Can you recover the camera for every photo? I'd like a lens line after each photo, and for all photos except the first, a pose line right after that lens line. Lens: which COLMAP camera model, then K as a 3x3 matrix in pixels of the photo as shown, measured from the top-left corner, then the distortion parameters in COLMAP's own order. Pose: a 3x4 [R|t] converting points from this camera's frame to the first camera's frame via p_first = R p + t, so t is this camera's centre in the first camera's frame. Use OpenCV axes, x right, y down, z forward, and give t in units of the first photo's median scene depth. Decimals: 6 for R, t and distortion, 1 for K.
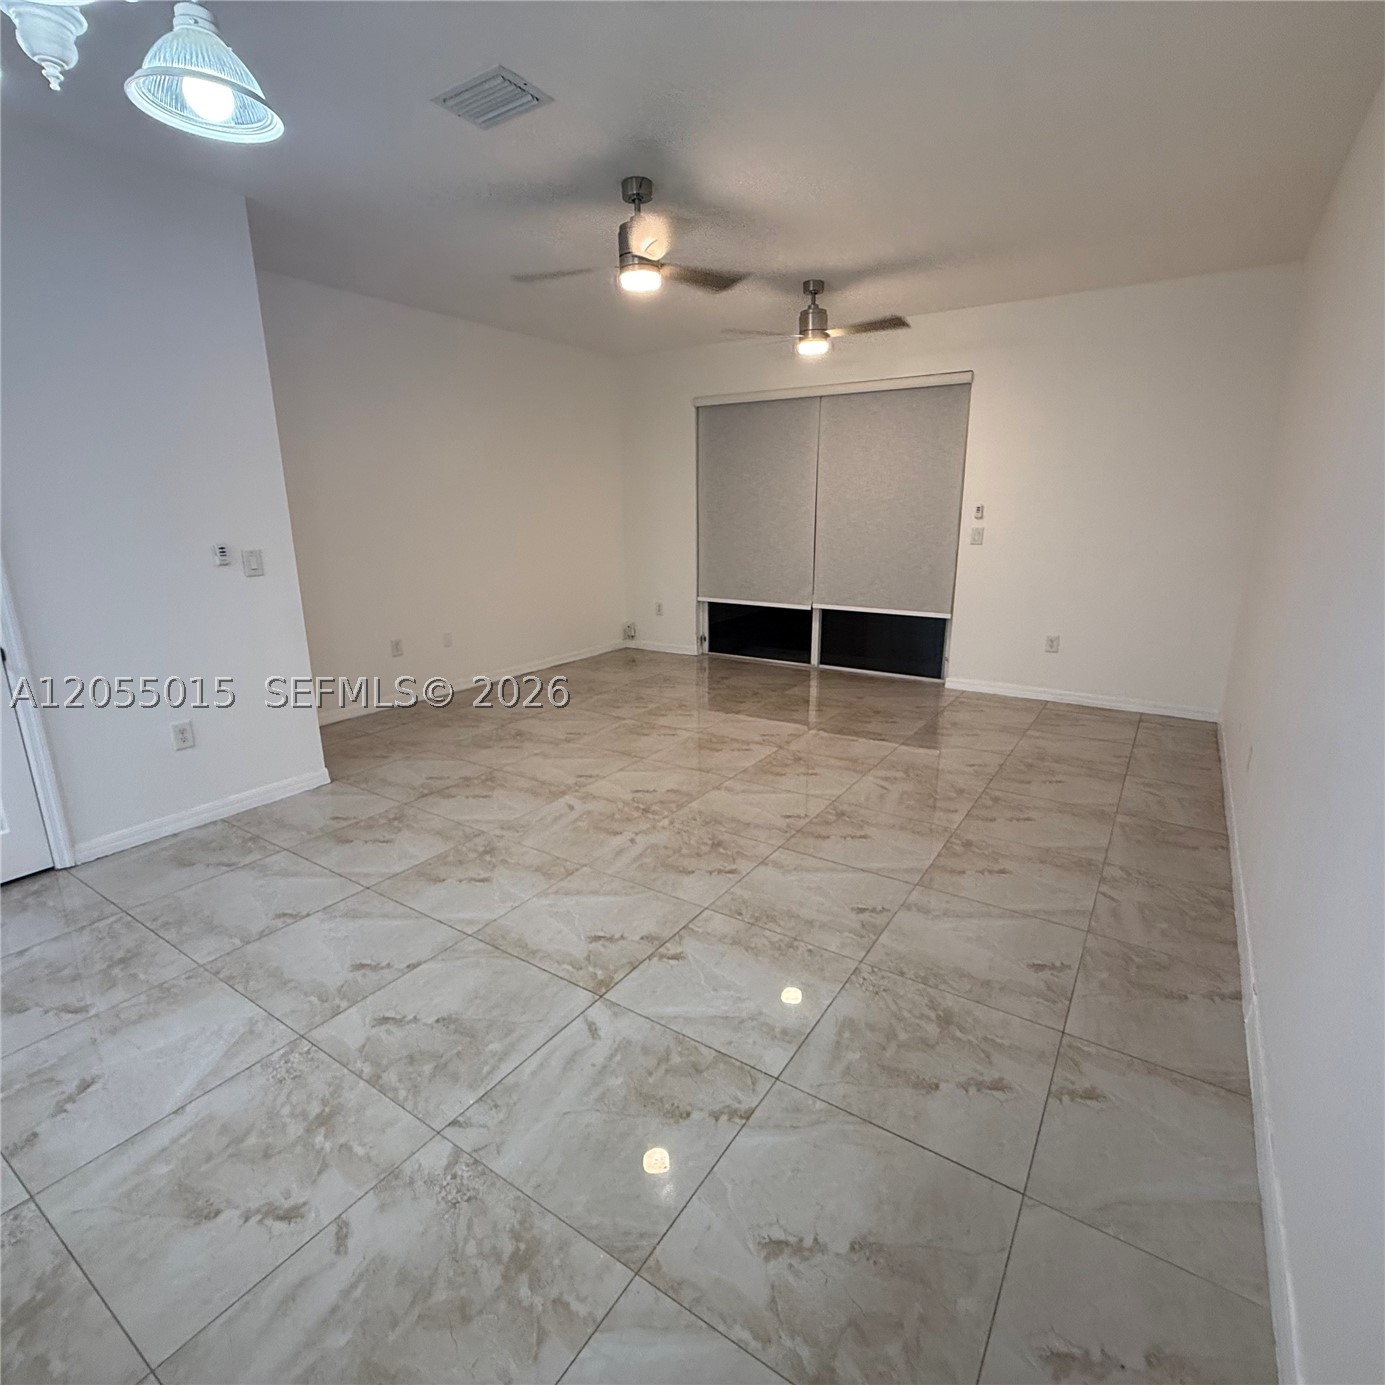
lens RADIAL K [[734.8, 0, 692.9], [0, 734.8, 689.9], [0, 0, 1]] dist [0.002278, 0.000011]
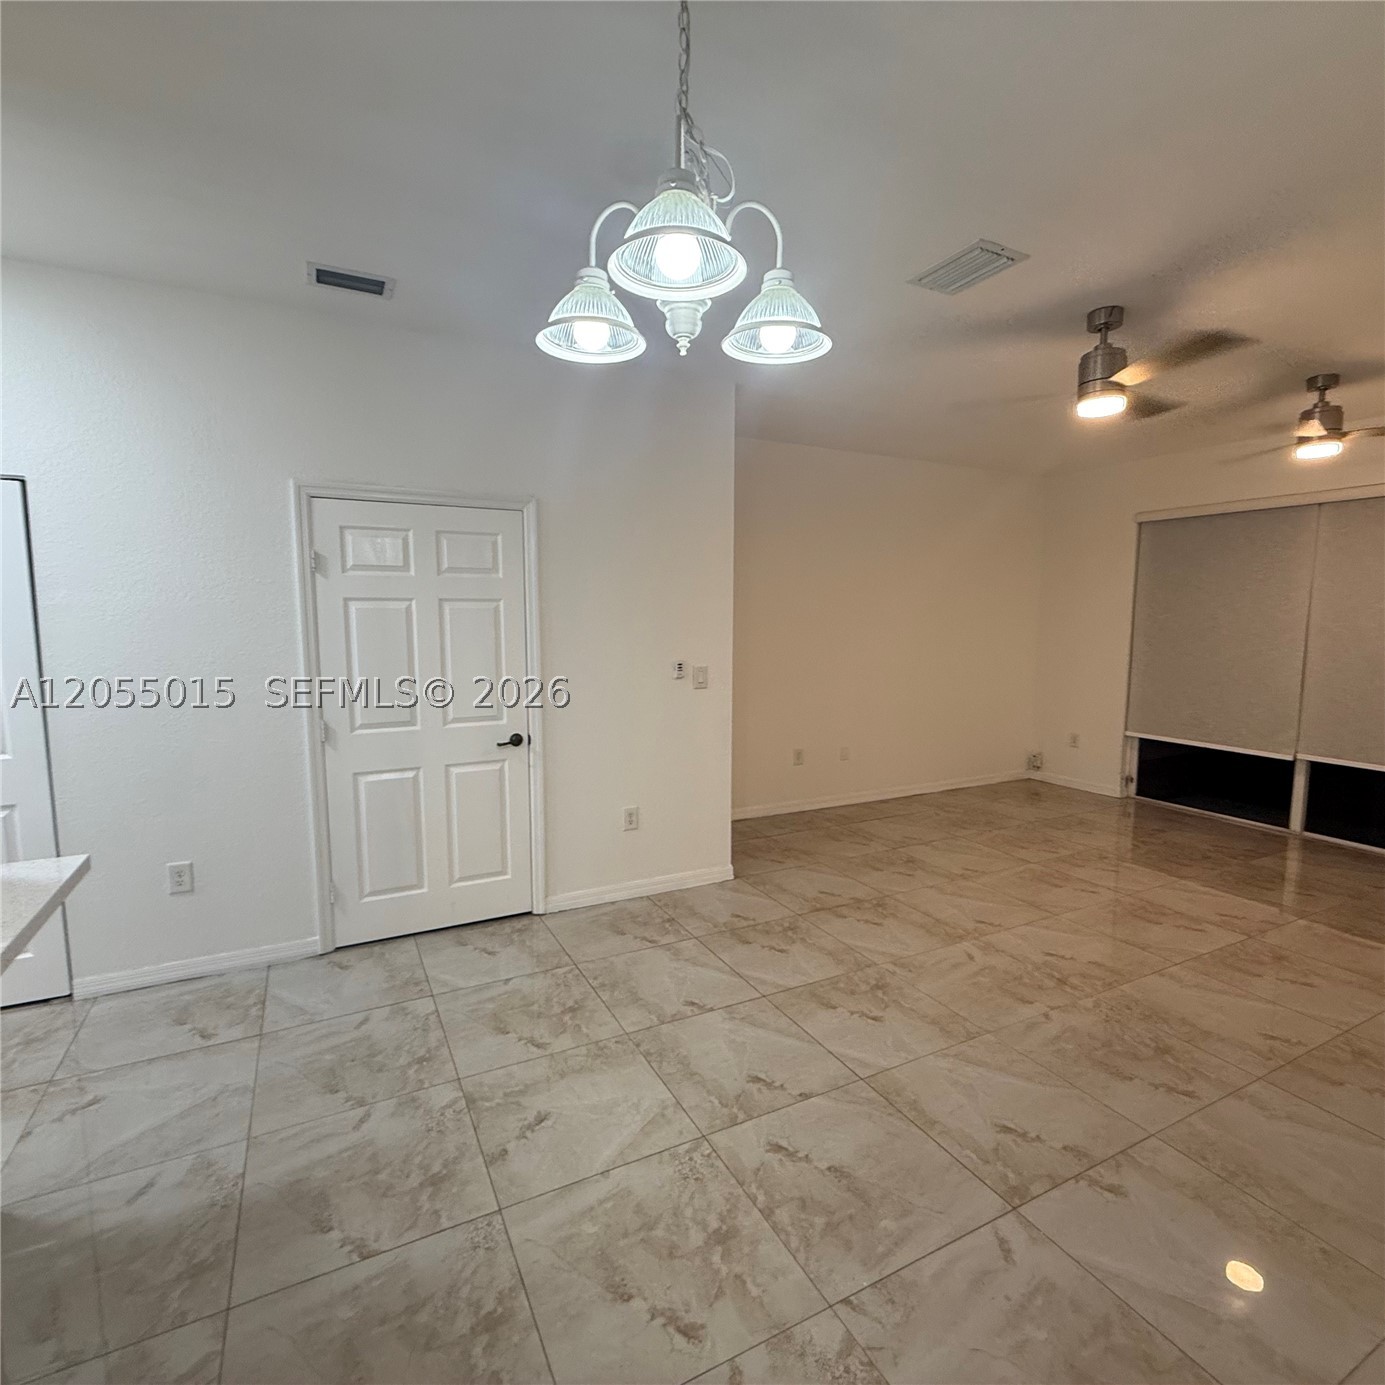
lens RADIAL K [[734.8, 0, 692.9], [0, 734.8, 689.9], [0, 0, 1]] dist [0.002278, 0.000011]
pose [[0.873606, 0.058441, -0.483113, -0.050646], [-0.128533, 0.985218, -0.113246, -0.021888], [0.469353, 0.161029, 0.868203, -0.010319]]
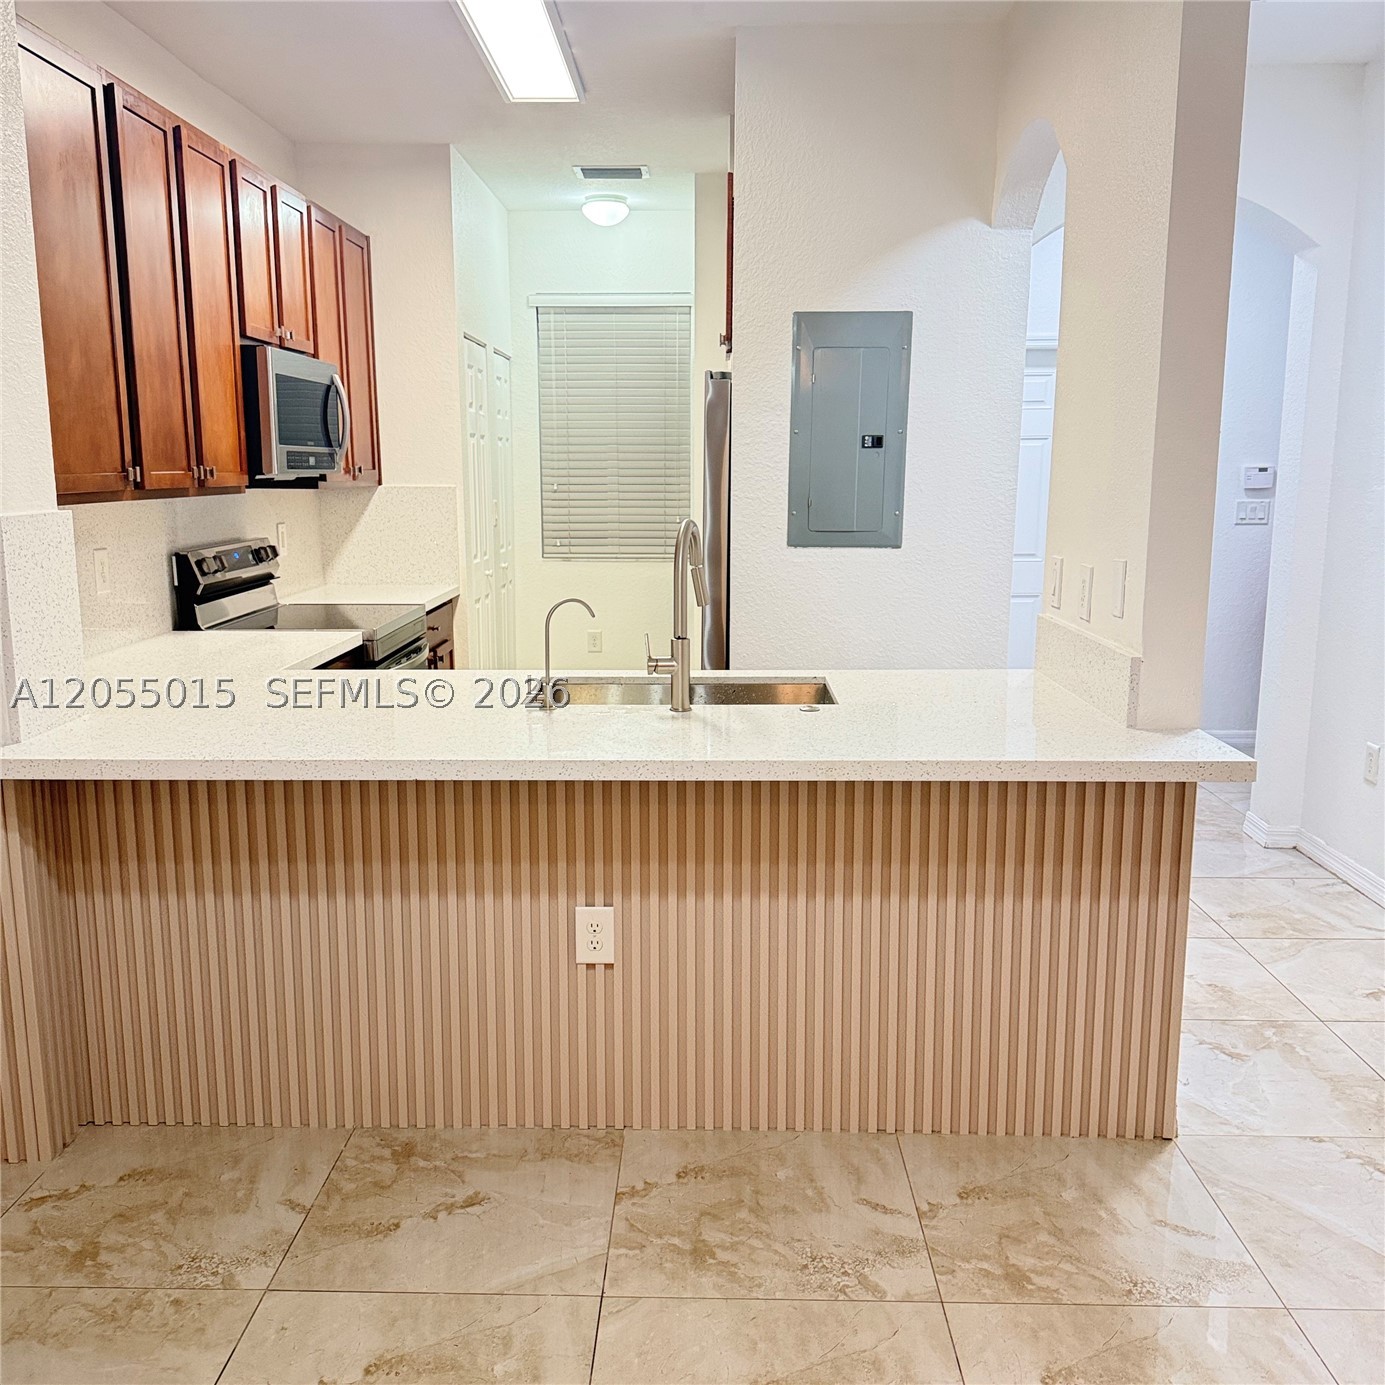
lens RADIAL K [[1289.7, 0, 692.5], [0, 1289.7, 692.5], [0, 0, 1]] dist [0.158041, -0.231671]
pose [[-0.842693, 0.098514, -0.529305, -0.085121], [-0.129711, 0.917010, 0.377184, -0.179267], [0.522536, 0.386507, -0.759979, 0.697556]]
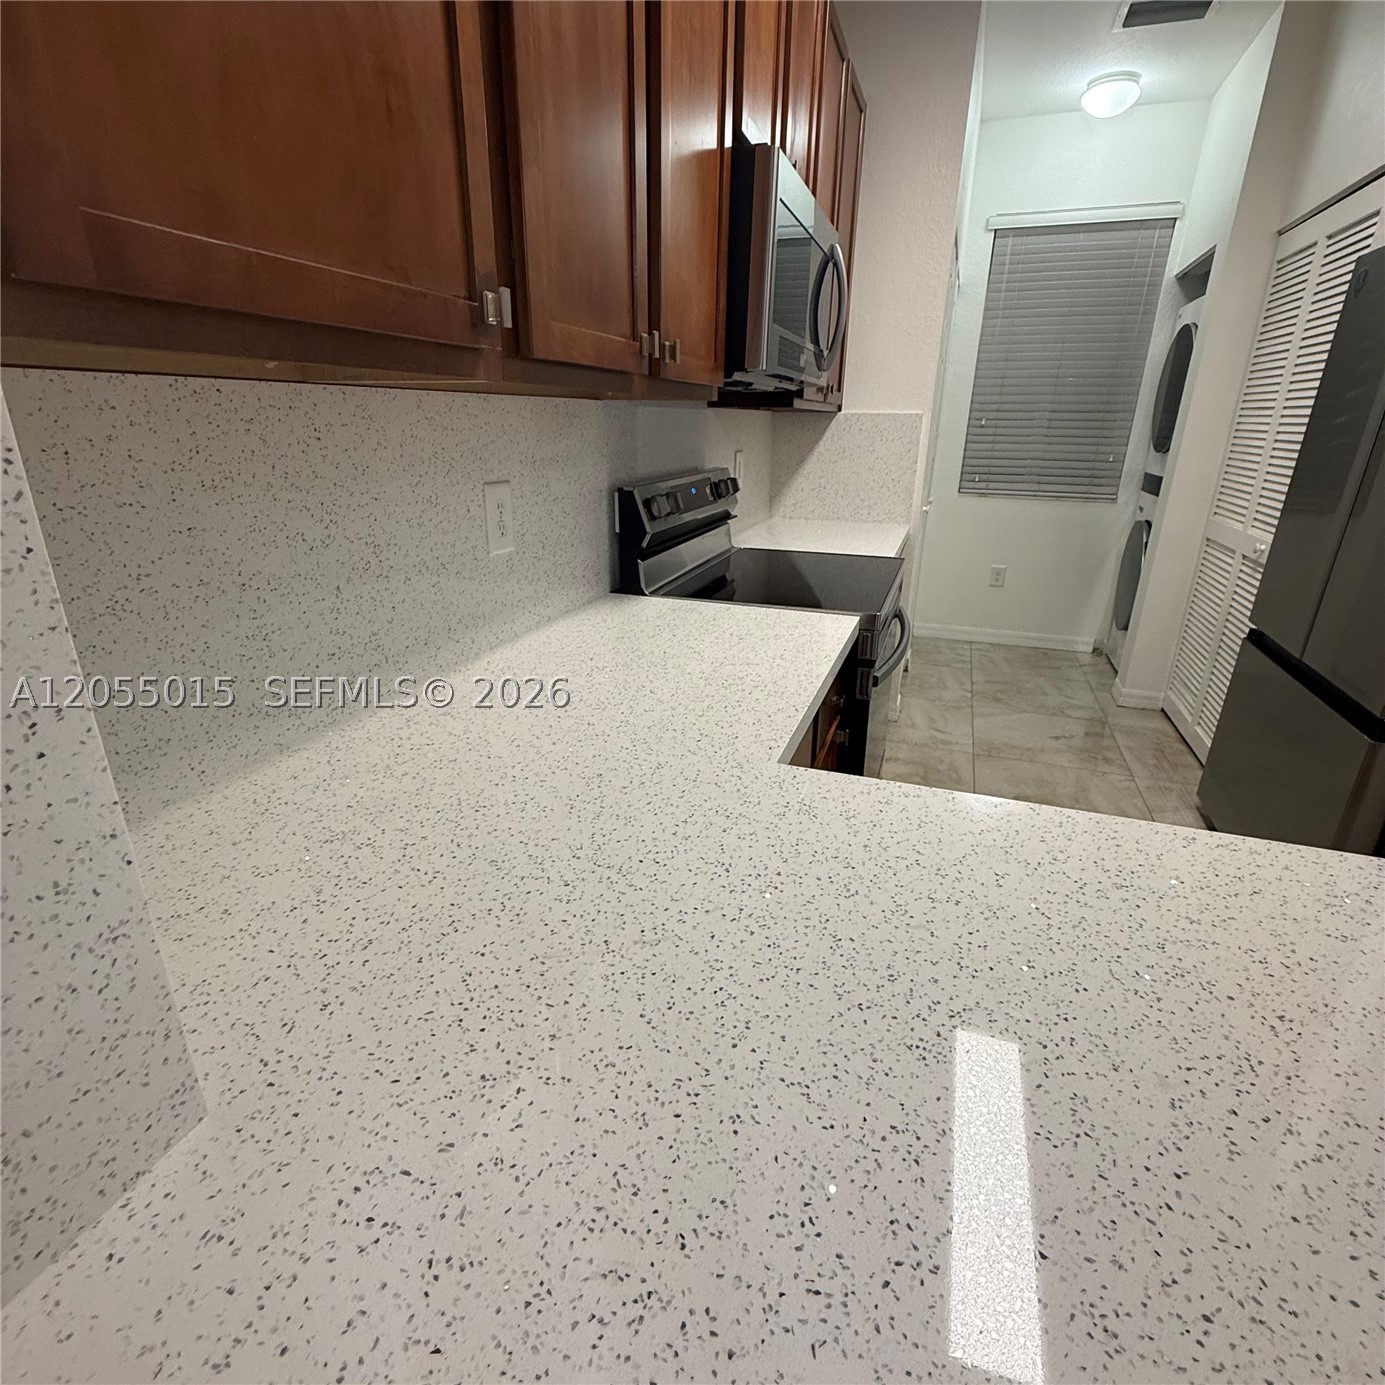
lens RADIAL K [[726.4, 0, 693.5], [0, 726.4, 685.5], [0, 0, 1]] dist [0.014305, -0.000726]
pose [[-0.969074, 0.072035, -0.236021, -0.280140], [-0.075335, 0.824423, 0.560938, 0.077913], [0.234988, 0.561371, -0.793501, -0.126287]]
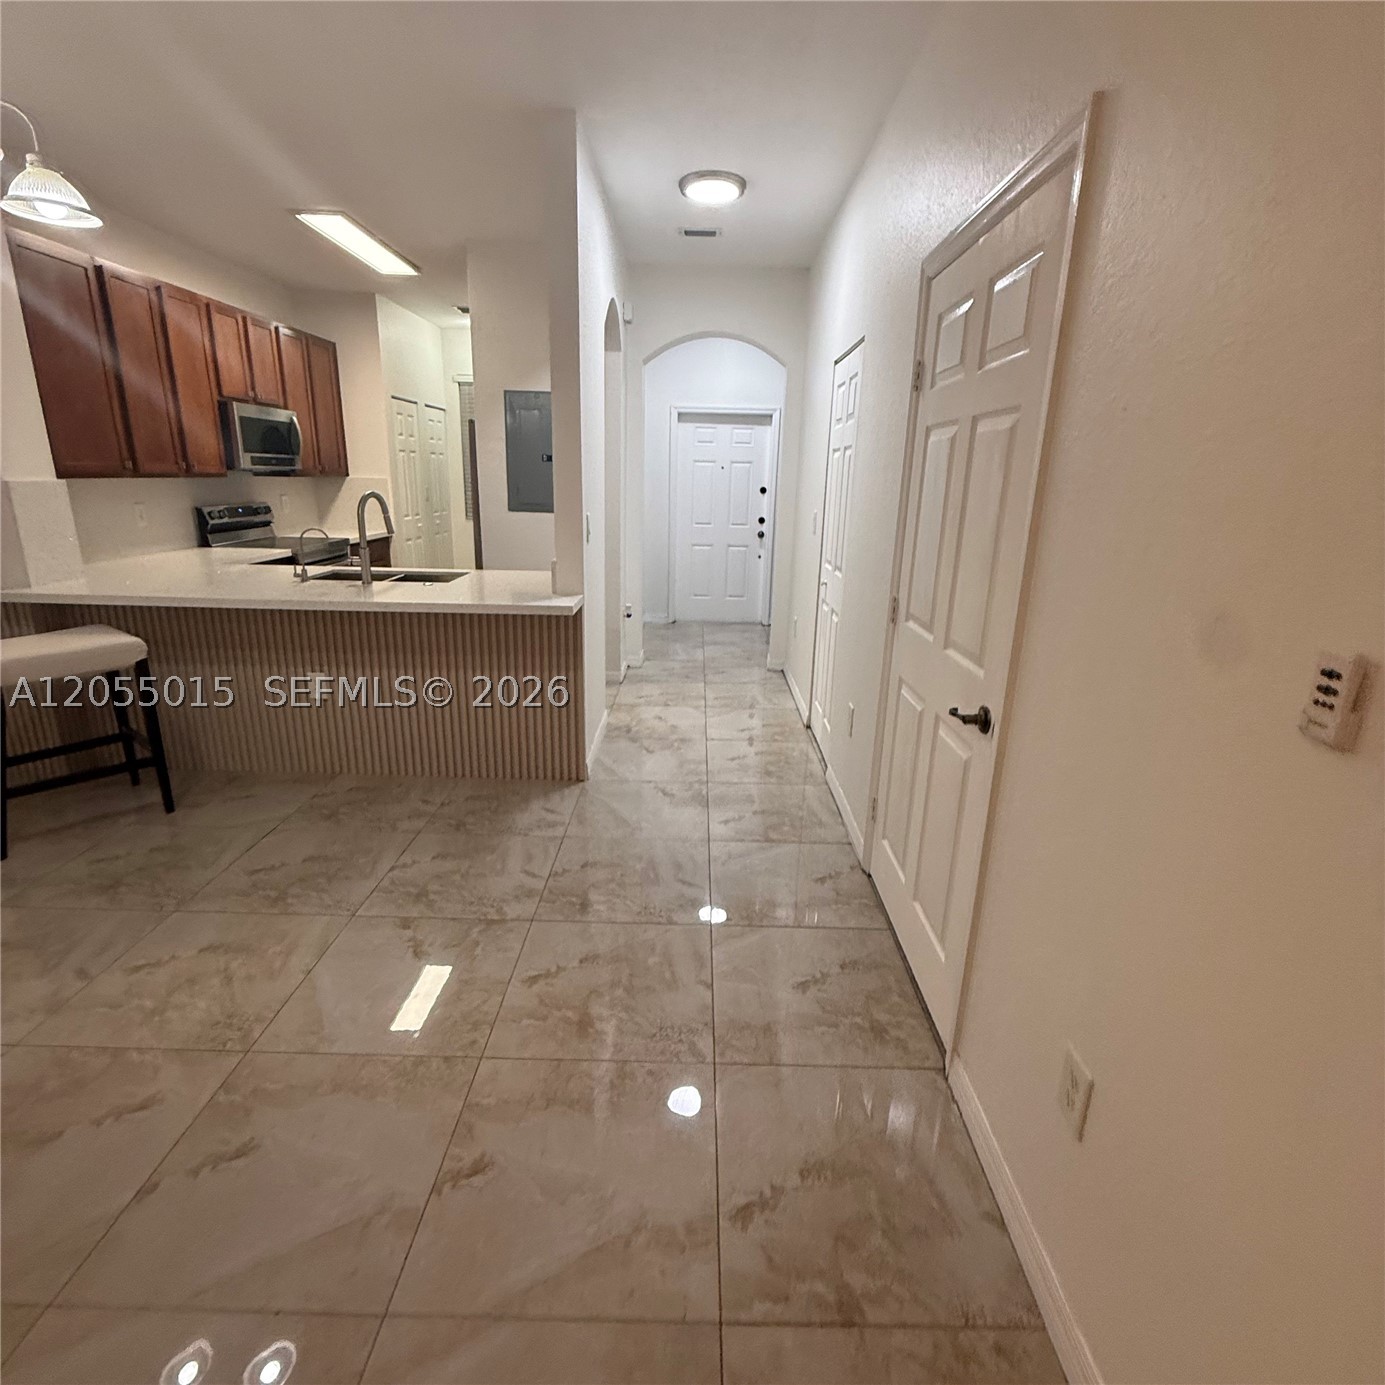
lens RADIAL K [[734.8, 0, 692.9], [0, 734.8, 689.9], [0, 0, 1]] dist [0.002278, 0.000011]
pose [[-0.839345, 0.138740, -0.525596, -0.374779], [-0.153305, 0.867221, 0.473736, -0.278436], [0.521534, 0.478204, -0.706628, 1.111317]]
